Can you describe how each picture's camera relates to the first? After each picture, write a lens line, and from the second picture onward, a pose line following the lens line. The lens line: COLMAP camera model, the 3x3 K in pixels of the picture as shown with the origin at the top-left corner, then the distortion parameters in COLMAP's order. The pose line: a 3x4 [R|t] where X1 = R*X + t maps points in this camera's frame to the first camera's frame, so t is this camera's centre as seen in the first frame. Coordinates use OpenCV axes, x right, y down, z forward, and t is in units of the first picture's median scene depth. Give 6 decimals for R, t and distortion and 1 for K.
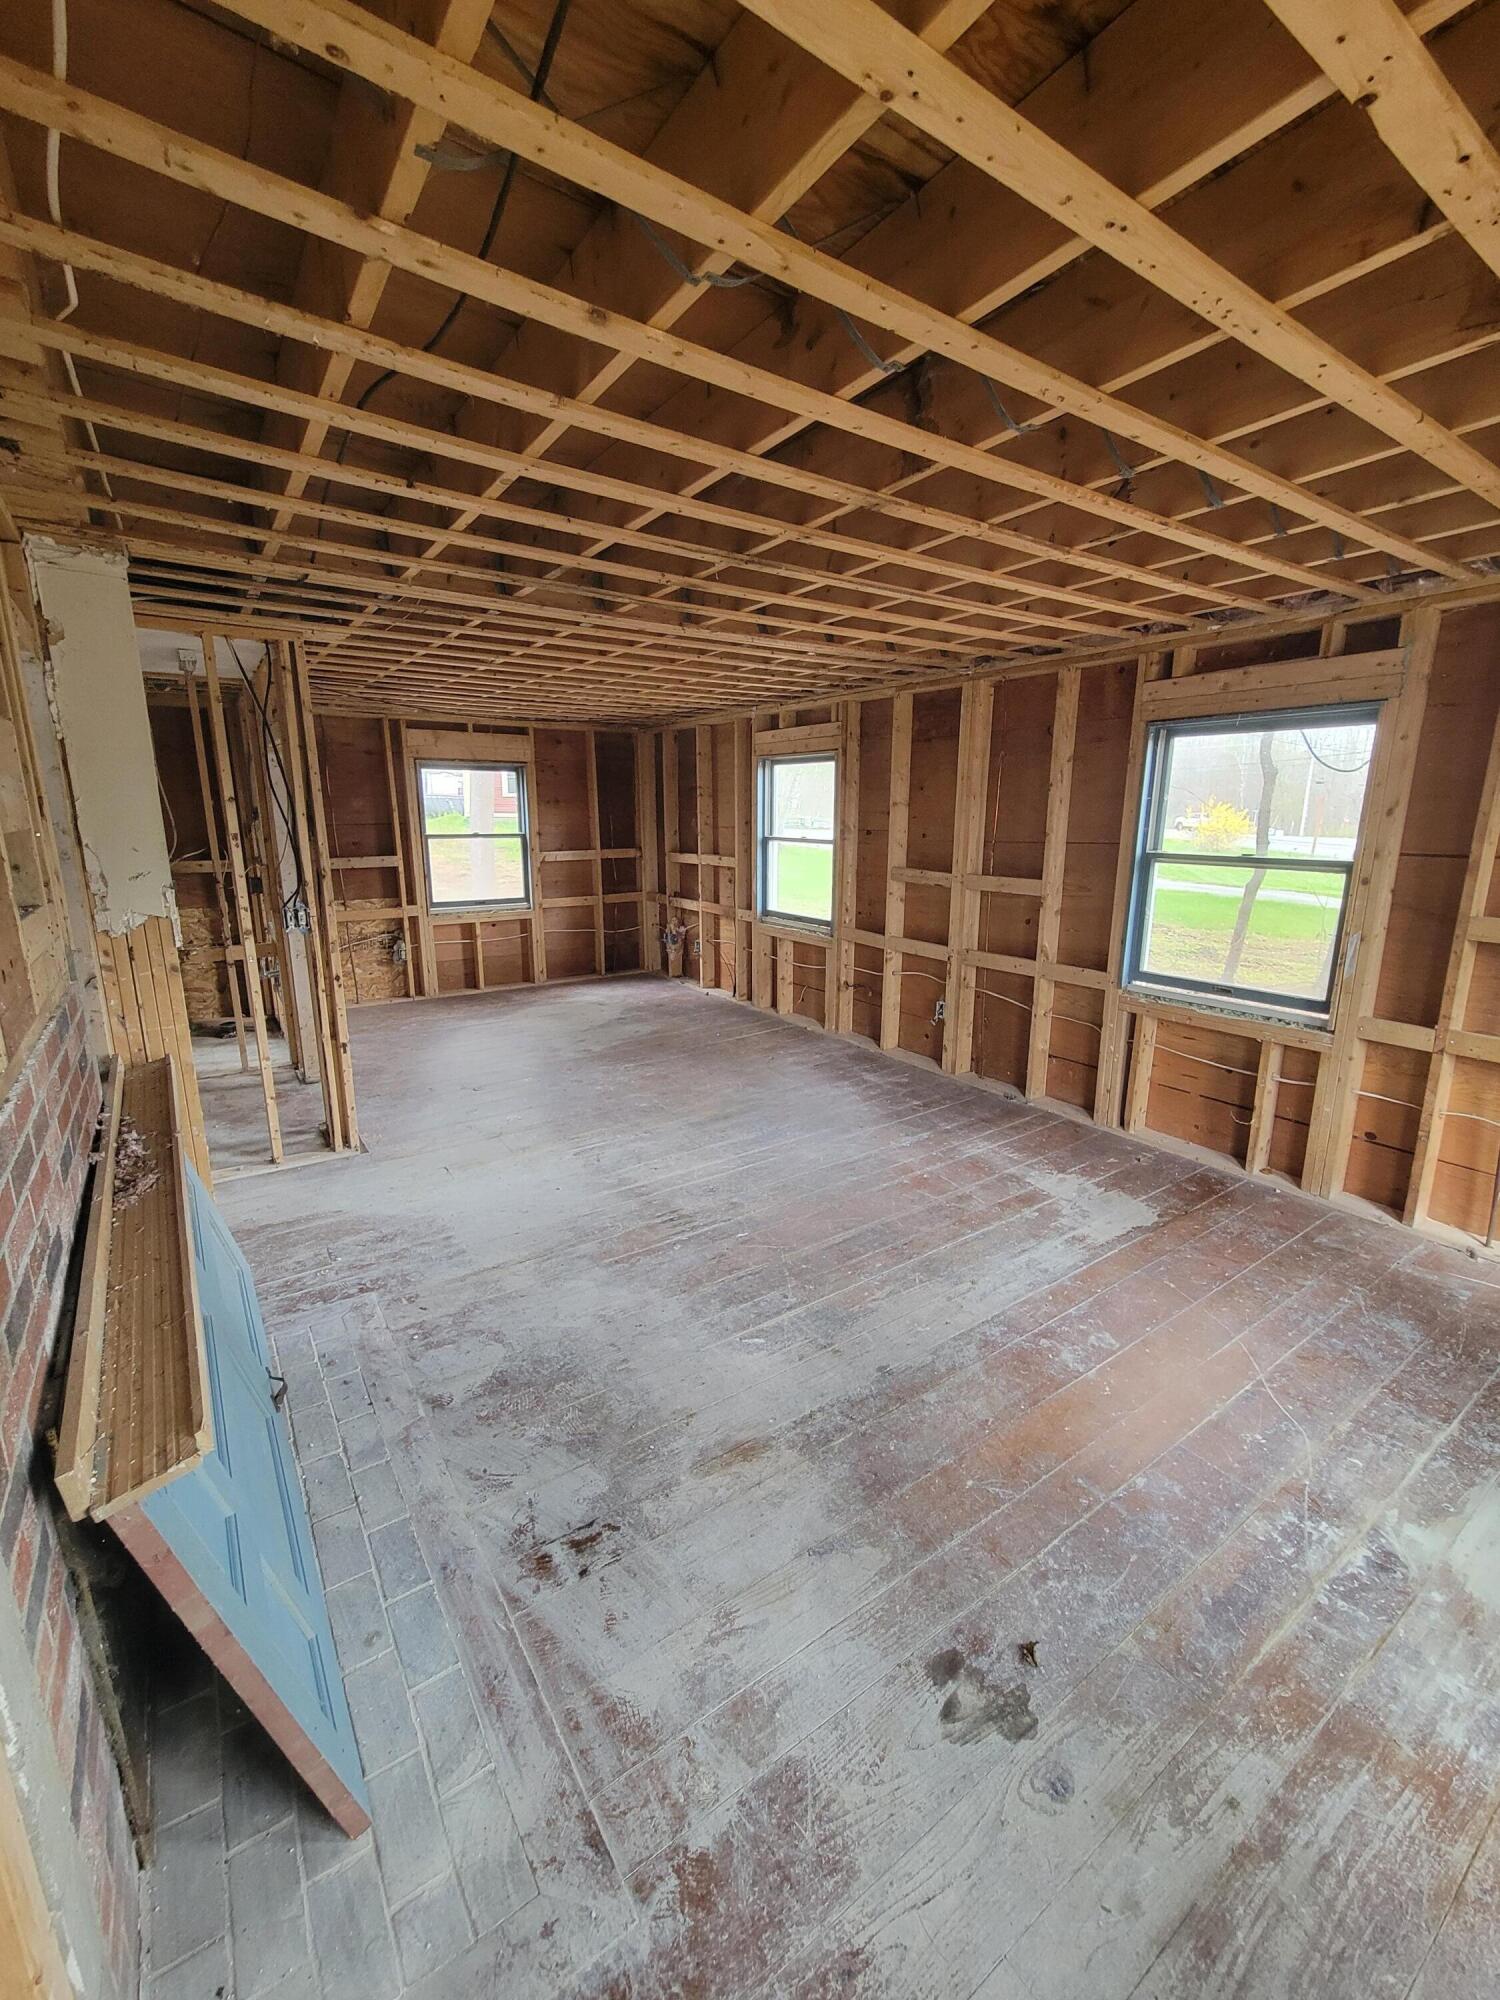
lens RADIAL K [[825.7, 0, 750.0], [0, 825.7, 1000.0], [0, 0, 1]] dist [-0.002059, -0.000371]
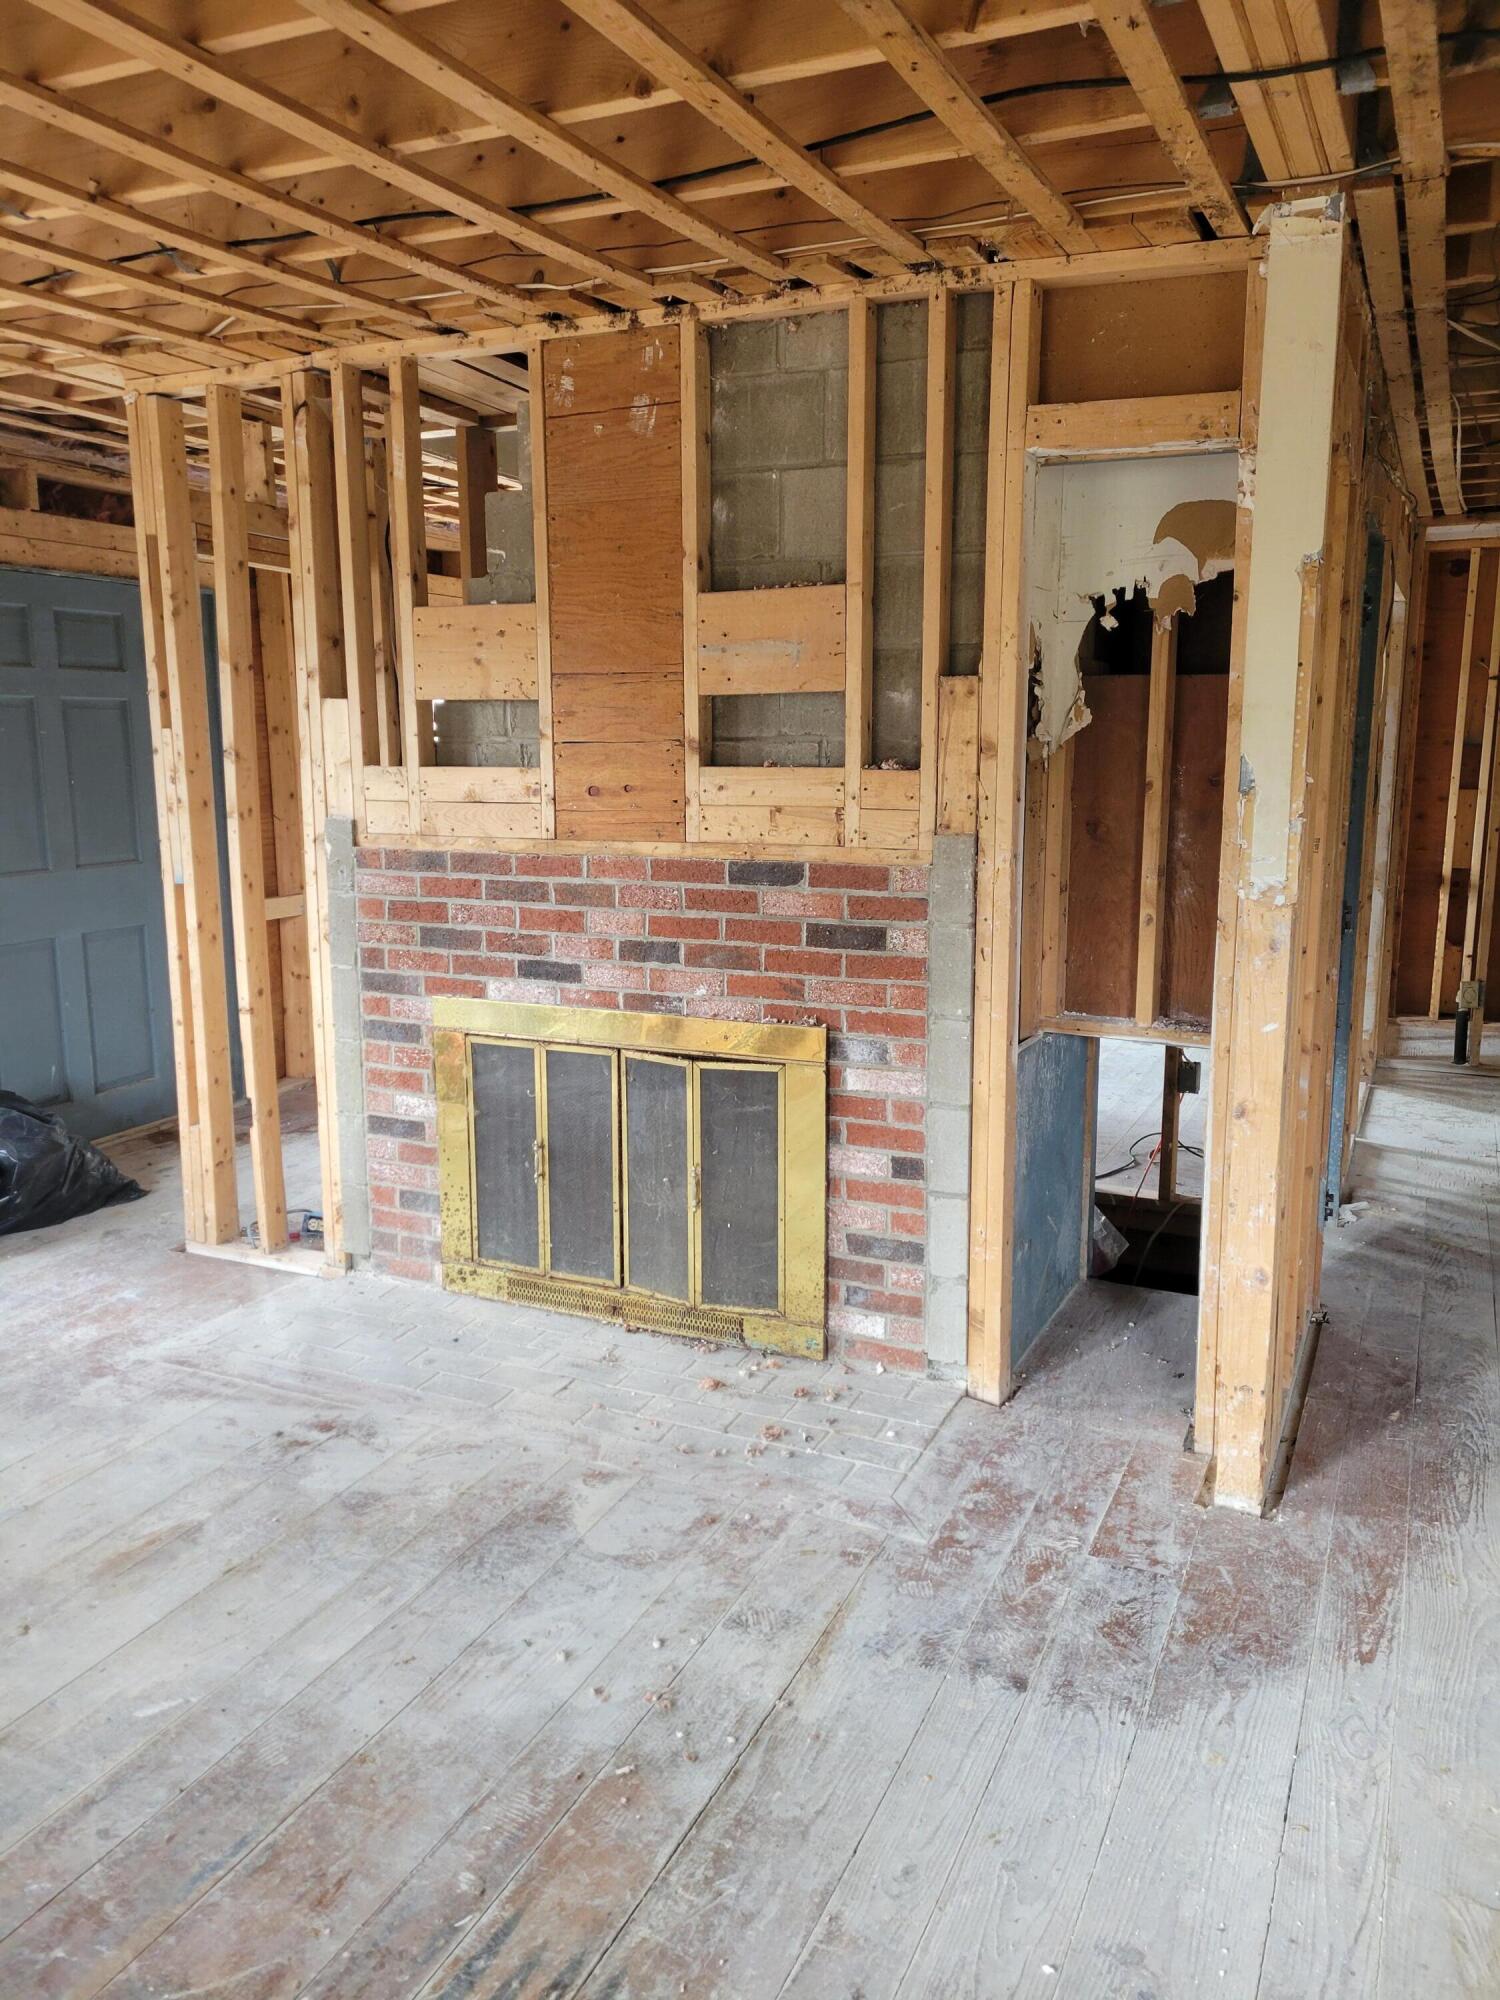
lens RADIAL K [[1507.3, 0, 750.0], [0, 1507.3, 1000.0], [0, 0, 1]] dist [0.056923, -0.001245]
pose [[-0.865088, 0.091856, -0.493138, 0.121306], [-0.104357, 0.928625, 0.356041, -0.373364], [0.490645, 0.359469, -0.793757, 1.872123]]
